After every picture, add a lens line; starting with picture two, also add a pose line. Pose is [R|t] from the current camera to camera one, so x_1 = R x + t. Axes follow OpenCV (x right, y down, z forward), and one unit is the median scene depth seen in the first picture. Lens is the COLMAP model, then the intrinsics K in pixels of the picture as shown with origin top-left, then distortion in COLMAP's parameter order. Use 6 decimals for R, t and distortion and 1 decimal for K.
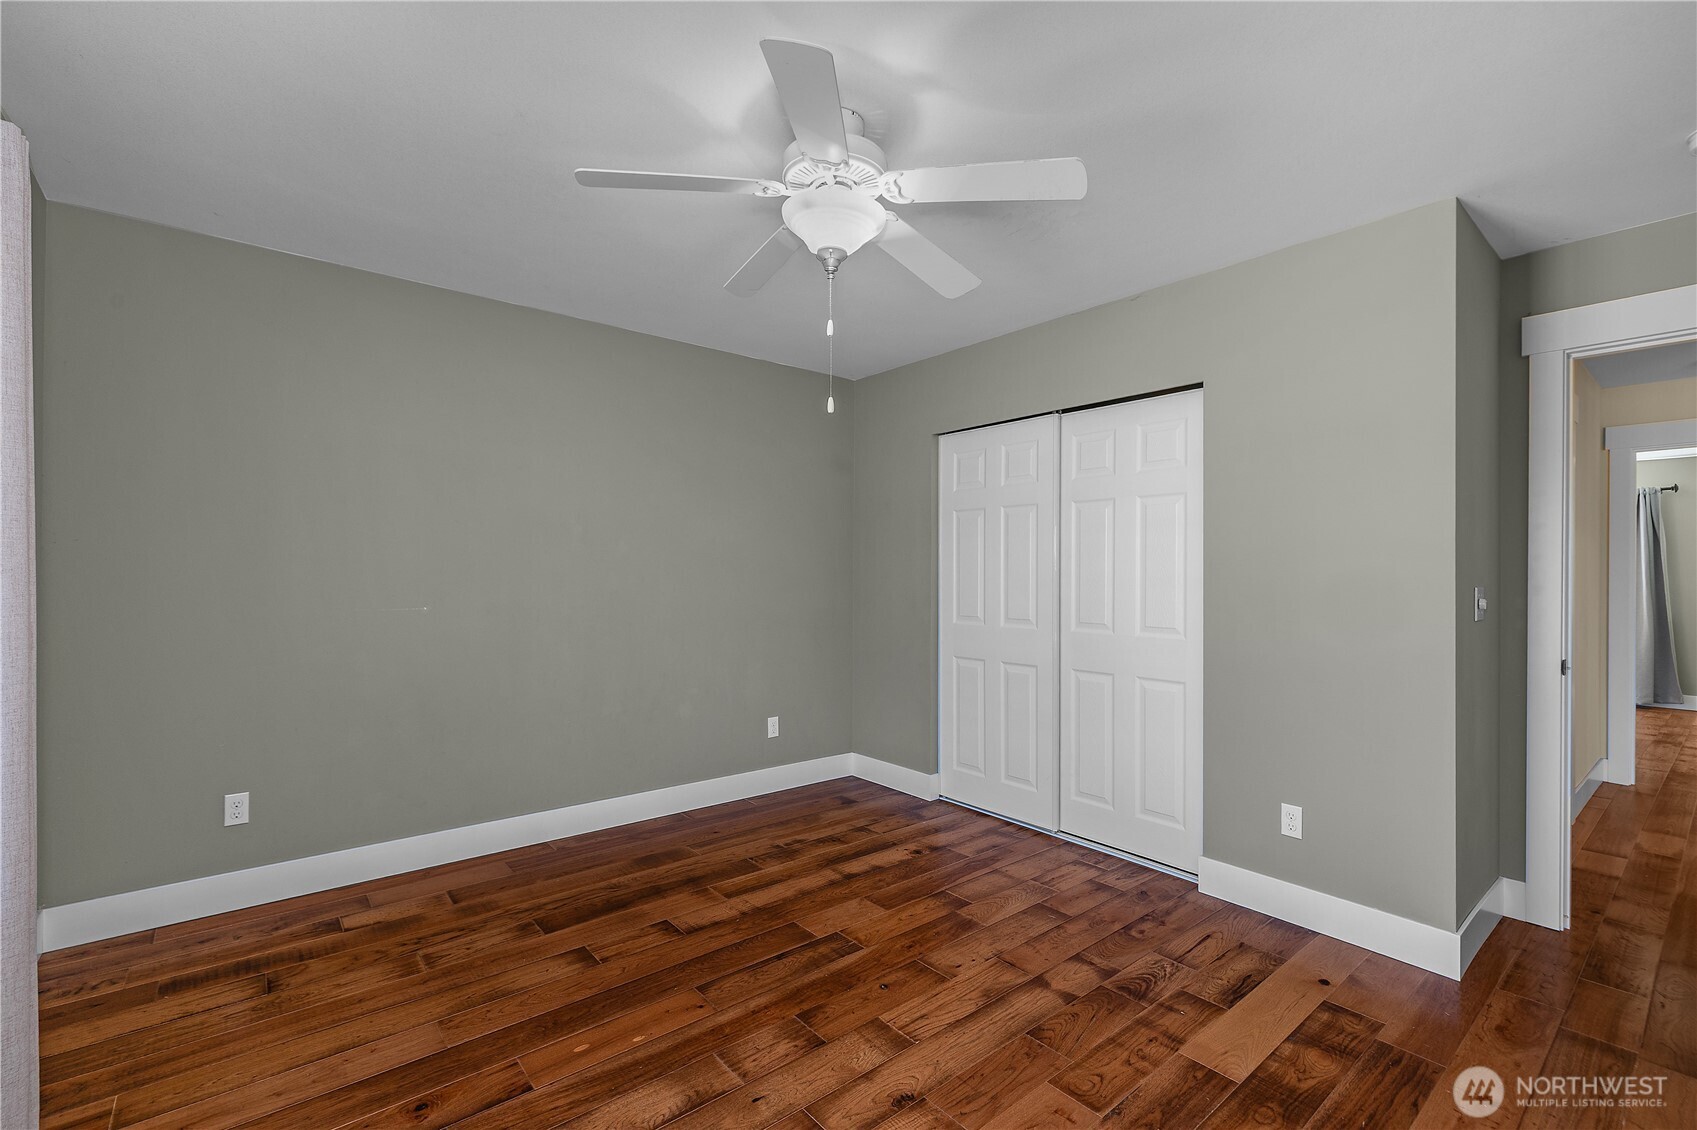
lens RADIAL K [[733.5, 0, 851.6], [0, 733.5, 576.2], [0, 0, 1]] dist [0.003989, 0.000106]
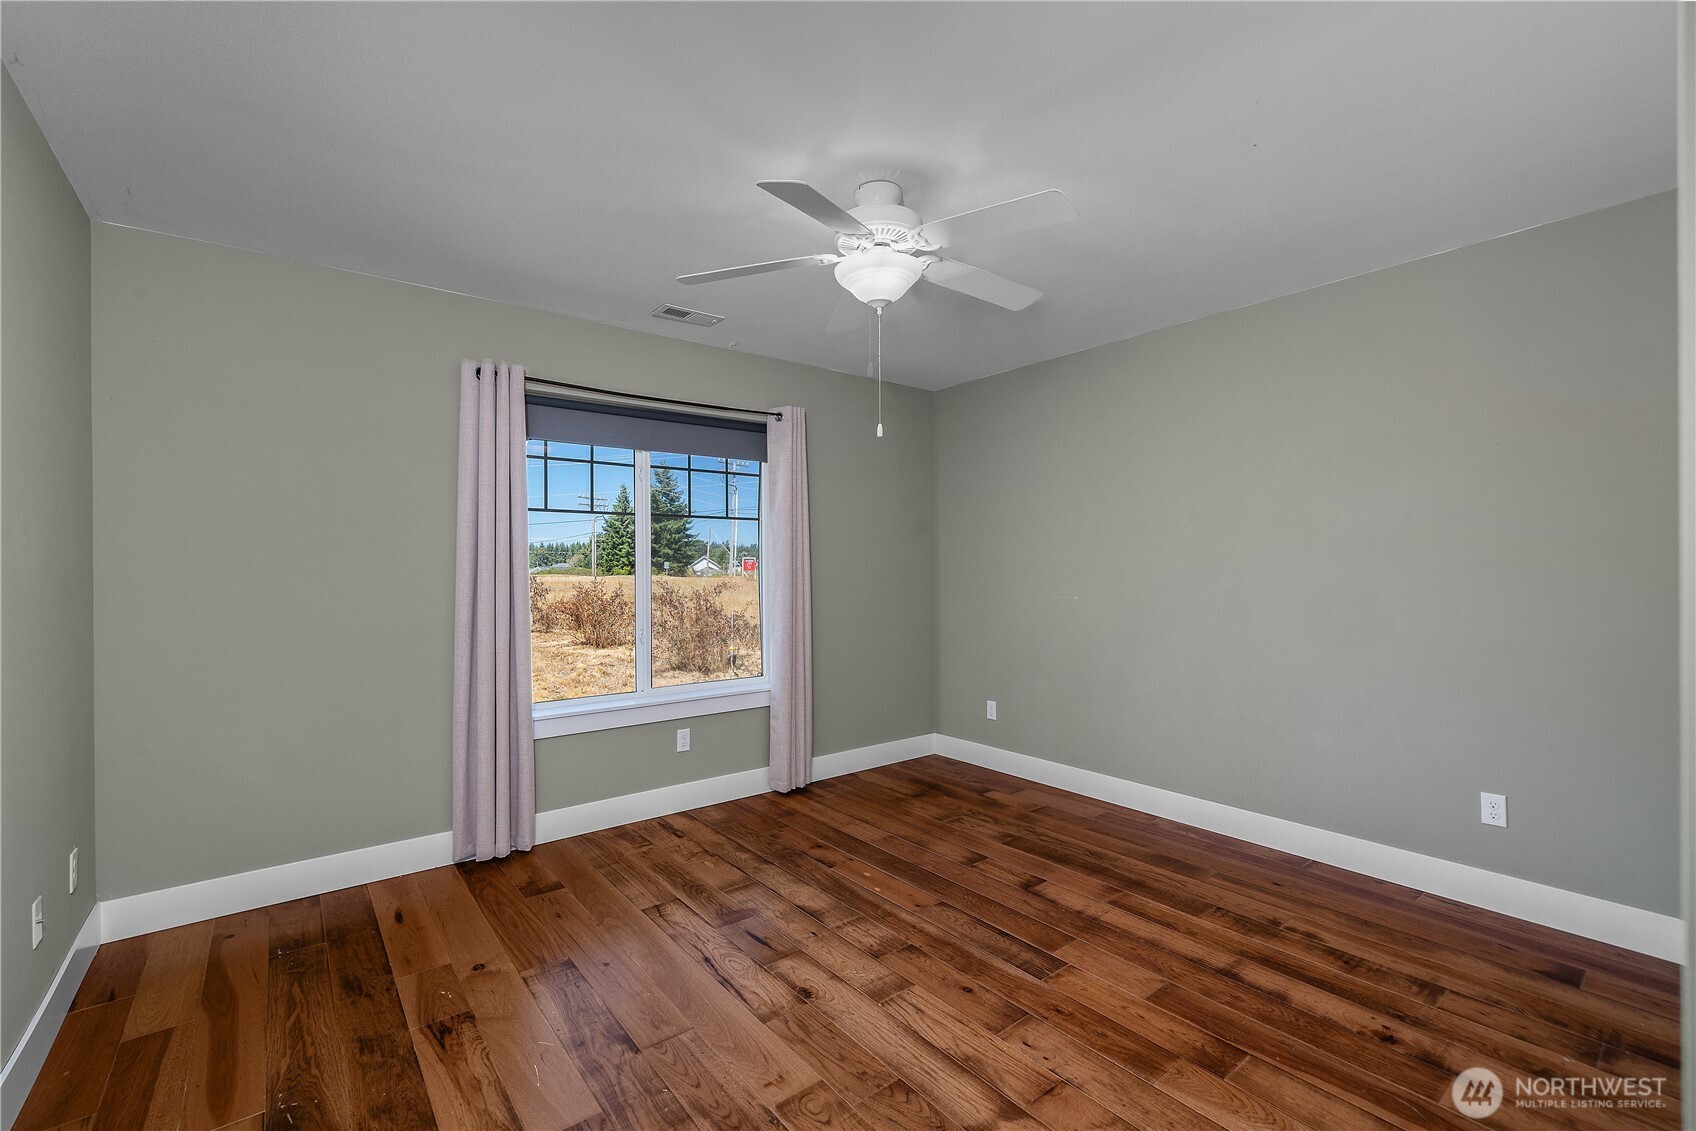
lens RADIAL K [[733.1, 0, 851.8], [0, 733.1, 560.6], [0, 0, 1]] dist [0.003989, 0.000106]
pose [[-0.024716, -0.019281, -0.999509, 0.847147], [-0.002172, 0.999813, -0.019233, 0.008311], [0.999692, 0.001696, -0.024753, 0.715004]]
